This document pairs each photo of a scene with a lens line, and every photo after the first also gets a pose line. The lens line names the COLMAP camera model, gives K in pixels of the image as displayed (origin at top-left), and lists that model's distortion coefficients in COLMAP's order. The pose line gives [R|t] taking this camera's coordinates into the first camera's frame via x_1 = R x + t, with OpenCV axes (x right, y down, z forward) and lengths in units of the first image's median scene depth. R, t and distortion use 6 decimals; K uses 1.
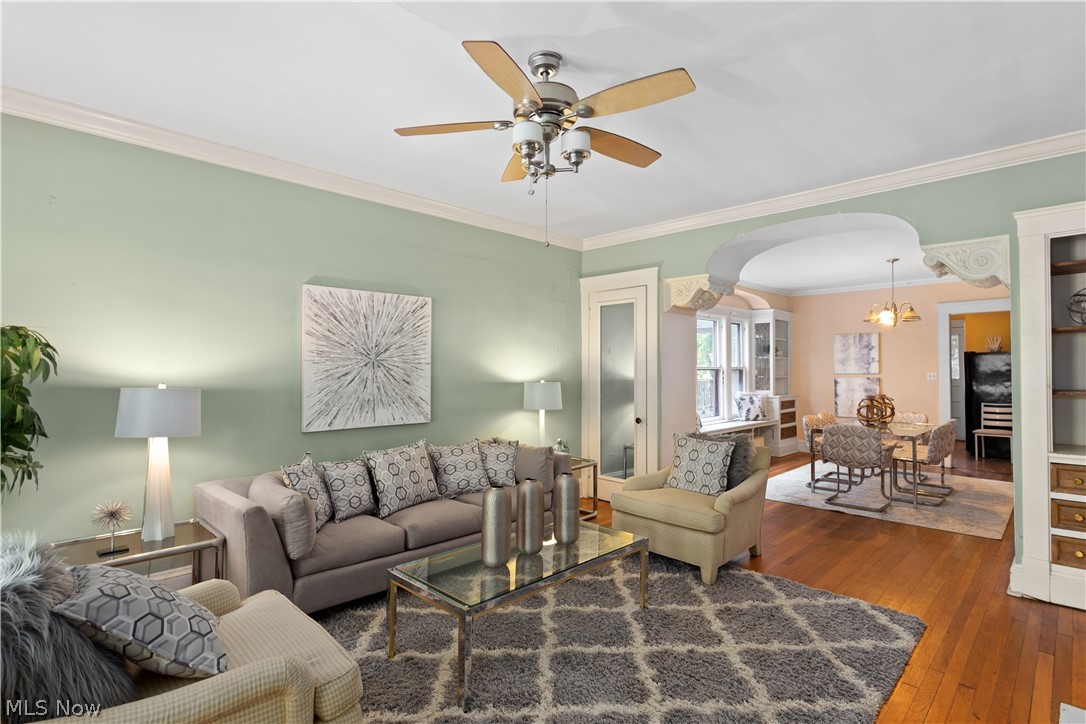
lens RADIAL K [[530.8, 0, 542.1], [0, 530.8, 365.2], [0, 0, 1]] dist [0.001169, 0.000536]
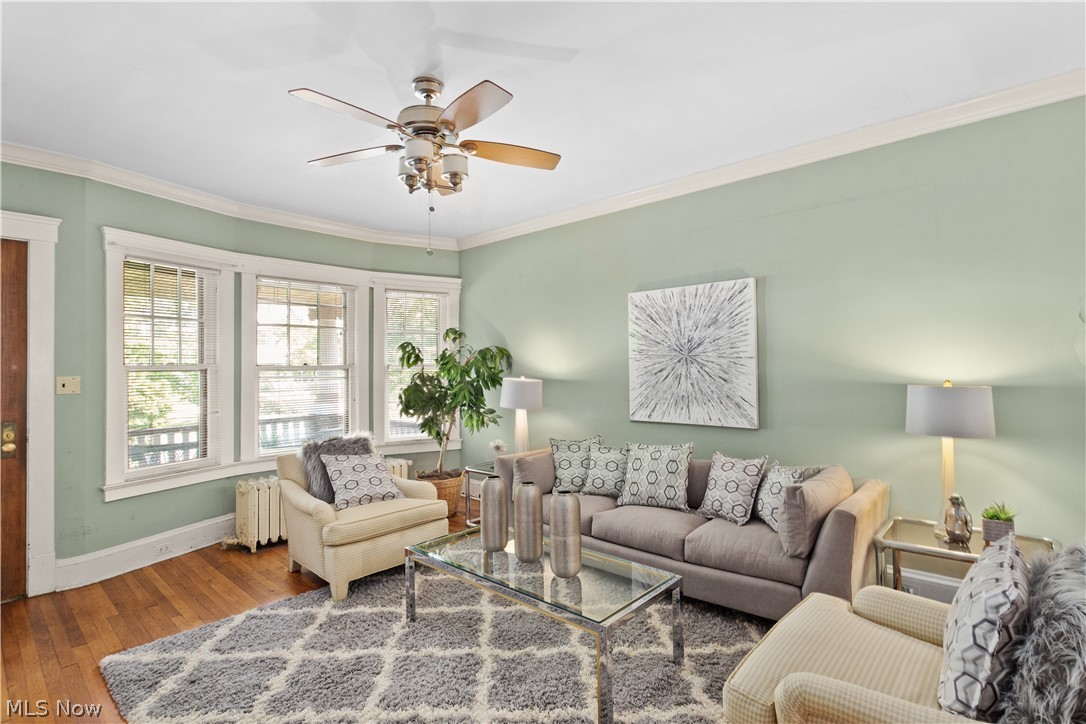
lens RADIAL K [[530.8, 0, 542.1], [0, 530.8, 361.9], [0, 0, 1]] dist [0.001169, 0.000536]
pose [[0.038474, -0.019945, -0.999061, 0.657289], [0.009795, 0.999760, -0.019582, 0.018101], [0.999212, -0.009032, 0.038660, 0.706773]]
